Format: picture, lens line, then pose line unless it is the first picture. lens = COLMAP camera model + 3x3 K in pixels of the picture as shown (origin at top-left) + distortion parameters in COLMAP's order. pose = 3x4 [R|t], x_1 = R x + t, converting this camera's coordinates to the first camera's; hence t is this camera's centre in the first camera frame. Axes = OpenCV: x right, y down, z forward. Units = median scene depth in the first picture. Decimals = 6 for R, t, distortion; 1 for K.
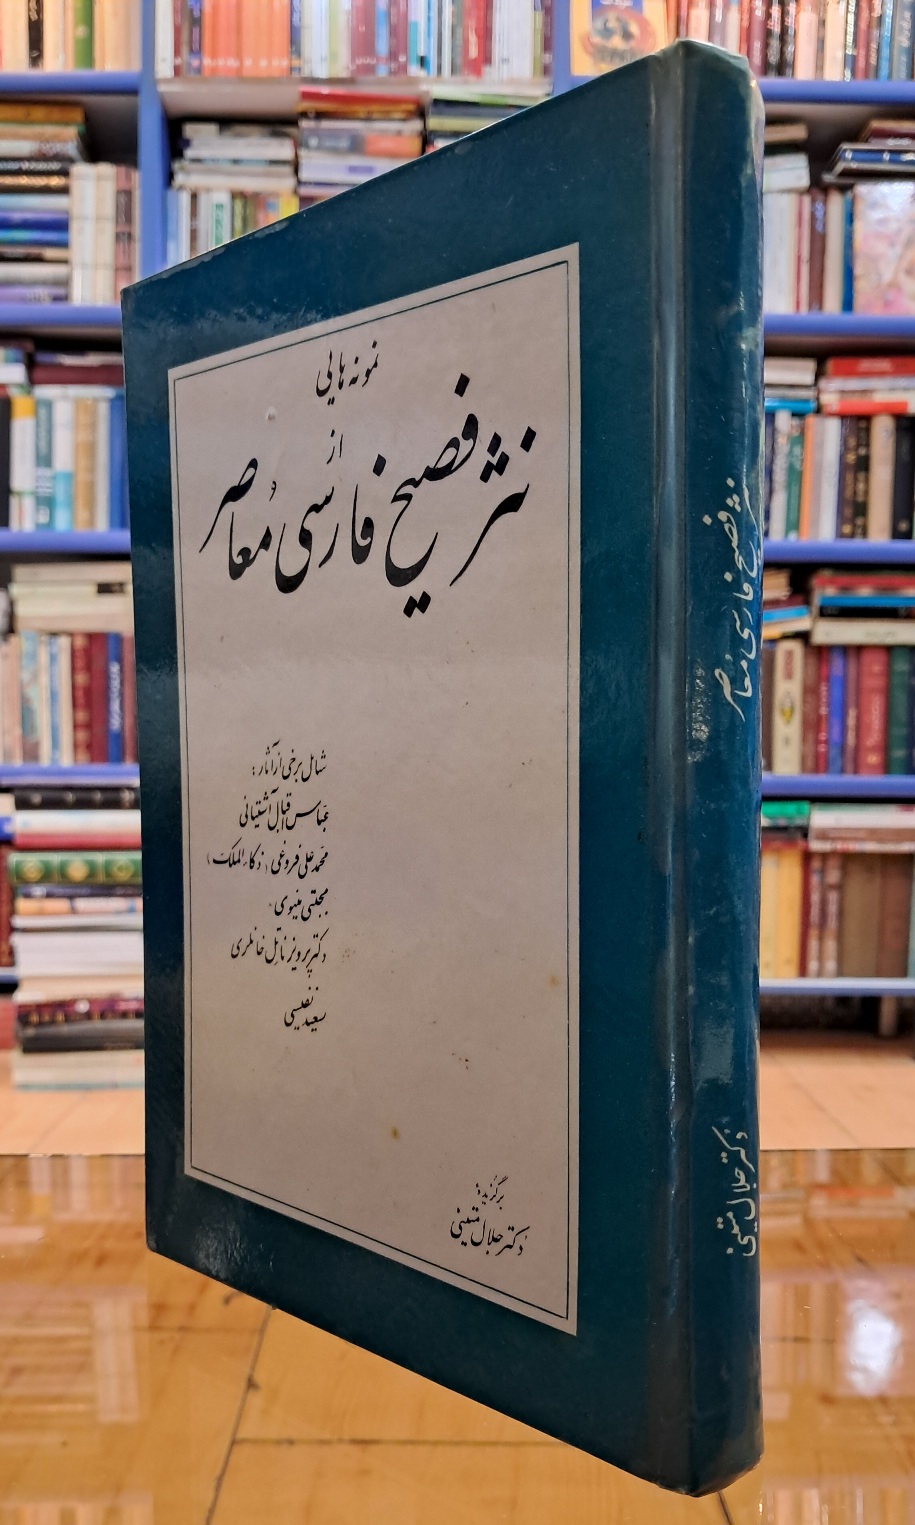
lens RADIAL K [[1513.3, 0, 456.1], [0, 1513.3, 805.7], [0, 0, 1]] dist [0.013589, -0.033565]
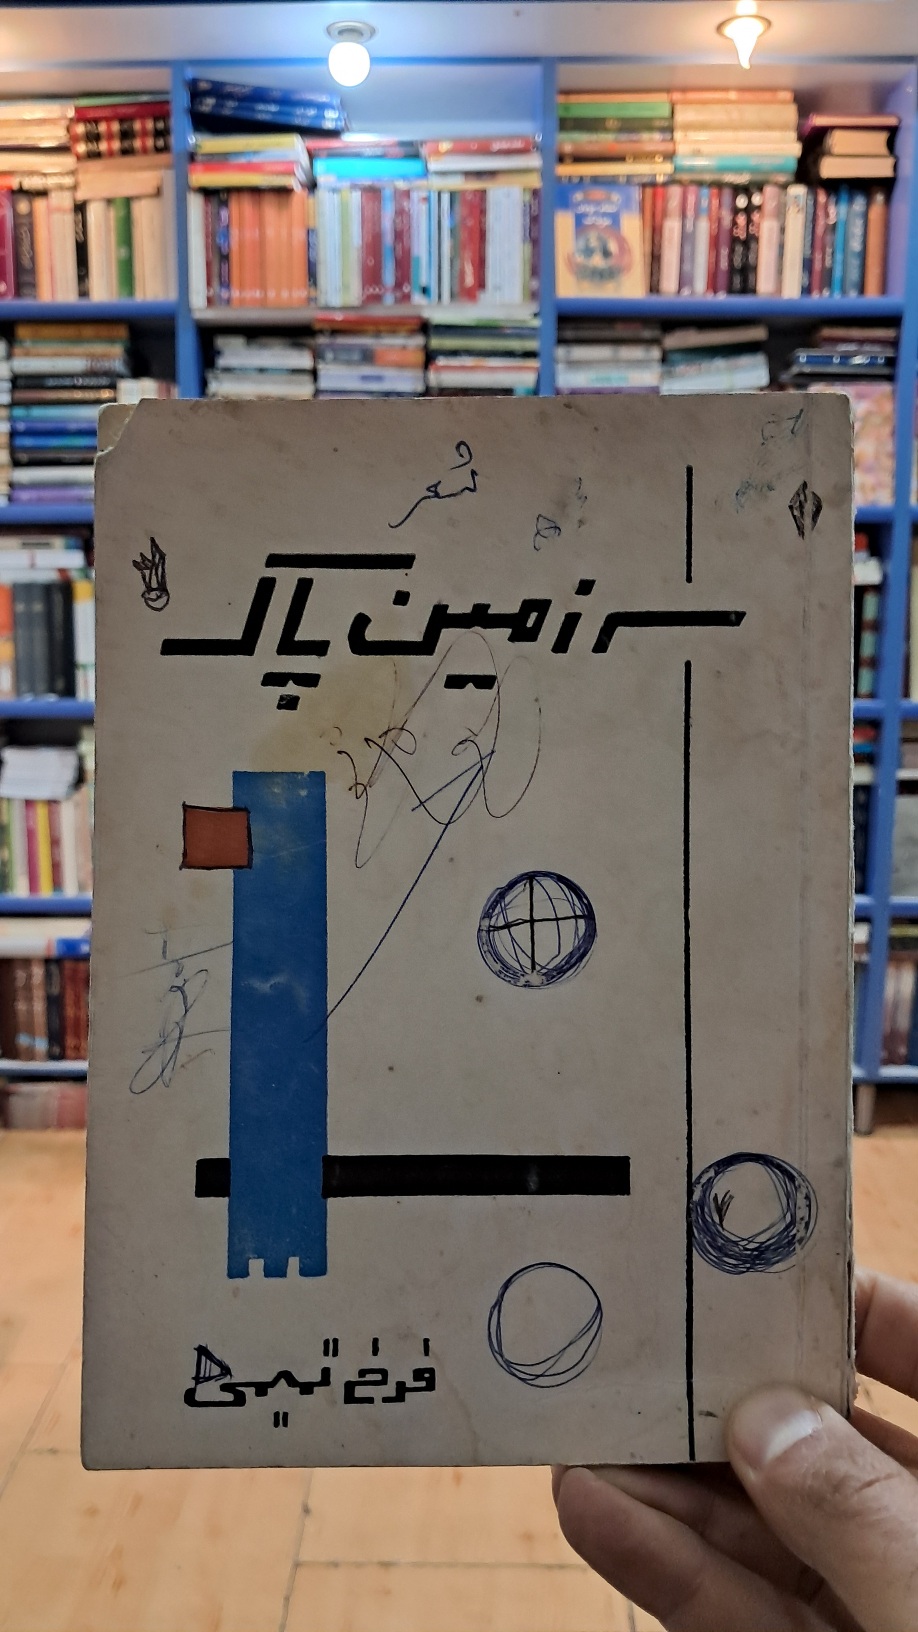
lens RADIAL K [[1511.7, 0, 451.4], [0, 1511.7, 825.1], [0, 0, 1]] dist [0.002146, -0.011861]
pose [[0.999744, -0.008885, -0.020805, 0.017531], [0.011086, 0.994069, 0.108187, -0.209686], [0.019720, -0.108390, 0.993913, -0.163673]]
